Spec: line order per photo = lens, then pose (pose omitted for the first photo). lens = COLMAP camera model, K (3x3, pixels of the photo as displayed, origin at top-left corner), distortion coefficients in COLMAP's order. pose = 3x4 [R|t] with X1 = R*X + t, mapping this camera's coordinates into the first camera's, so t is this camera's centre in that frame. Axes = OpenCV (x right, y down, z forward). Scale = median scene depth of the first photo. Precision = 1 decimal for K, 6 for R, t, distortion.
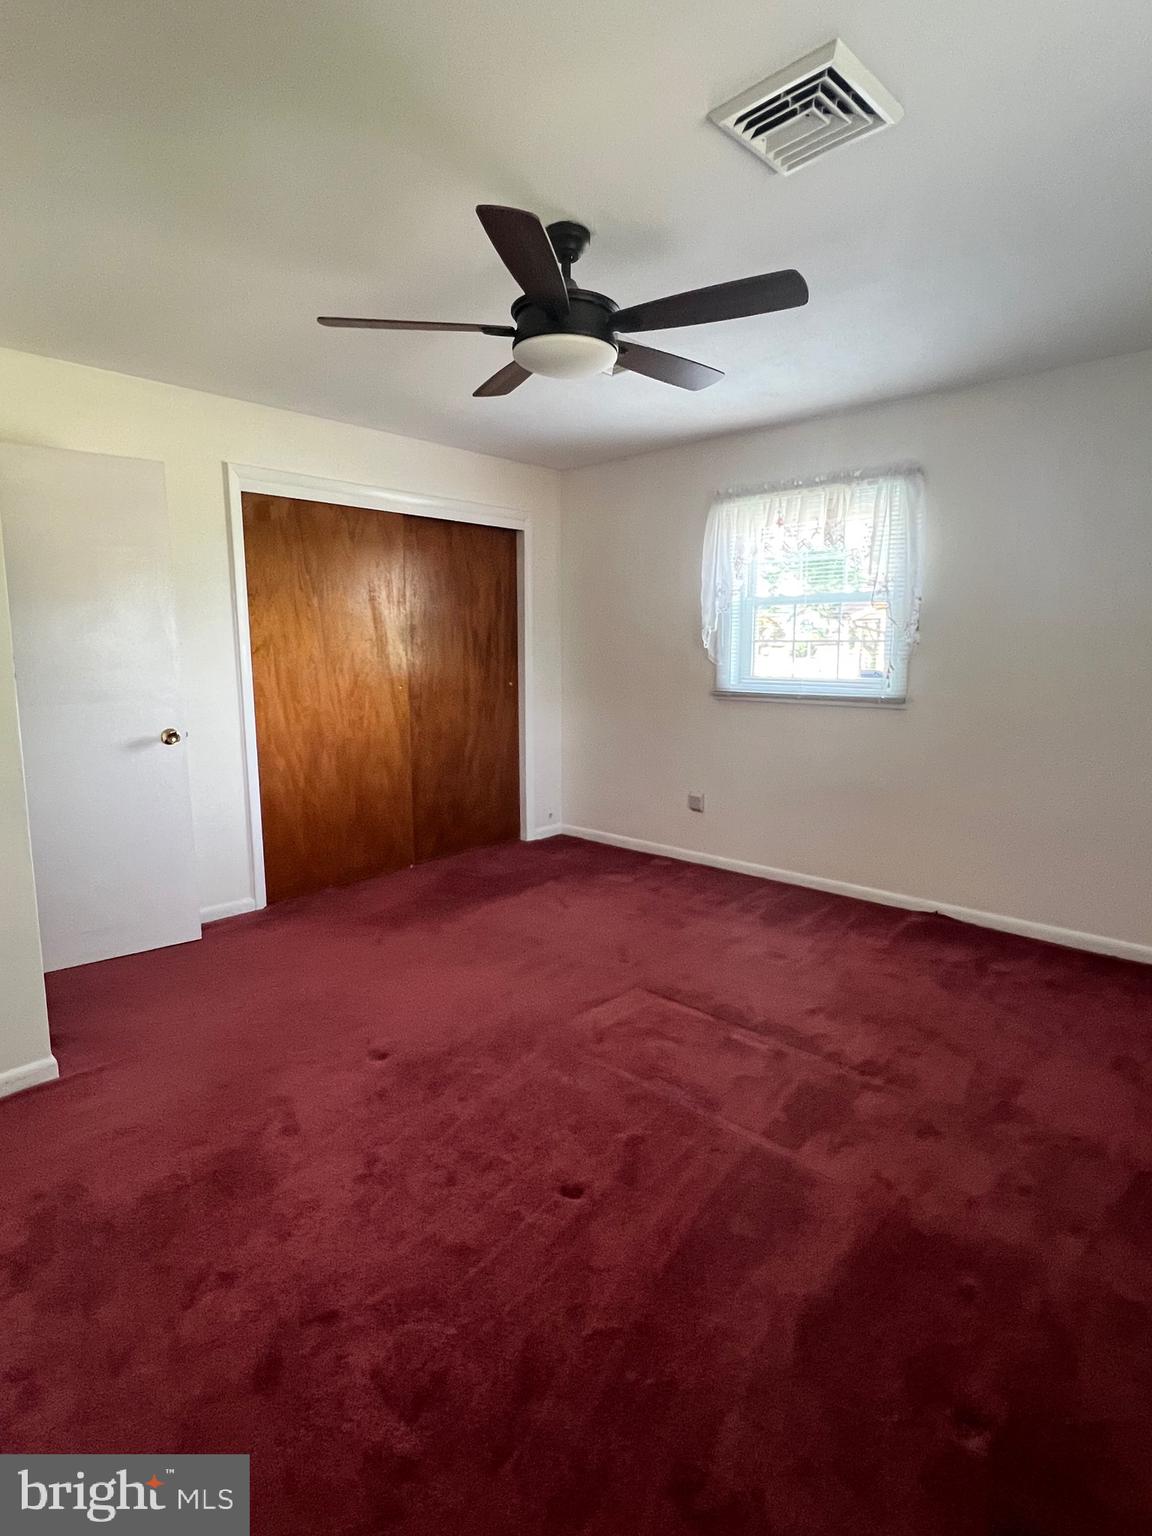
lens RADIAL K [[795.0, 0, 576.9], [0, 795.0, 755.2], [0, 0, 1]] dist [0.004930, -0.000701]
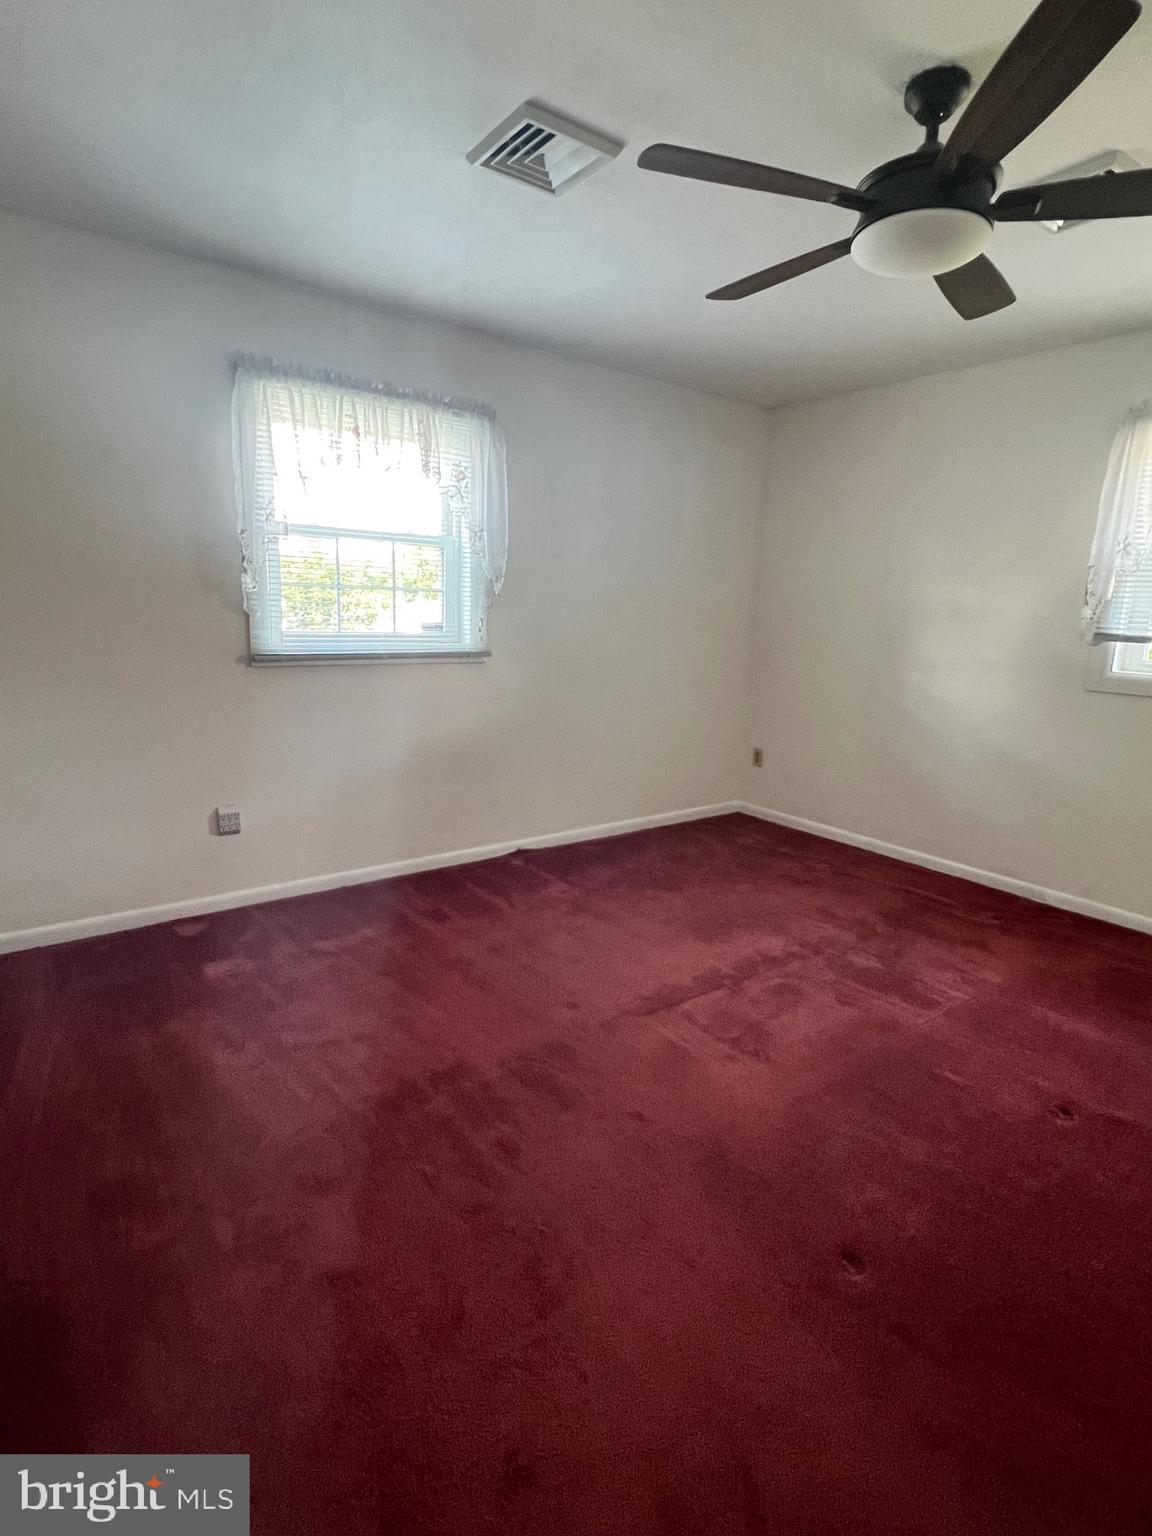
lens RADIAL K [[795.0, 0, 576.9], [0, 795.0, 755.2], [0, 0, 1]] dist [0.004930, -0.000701]
pose [[0.171398, -0.178435, 0.968909, -0.498669], [0.102981, 0.981319, 0.162503, -0.084652], [-0.979805, 0.071926, 0.186572, 0.649936]]
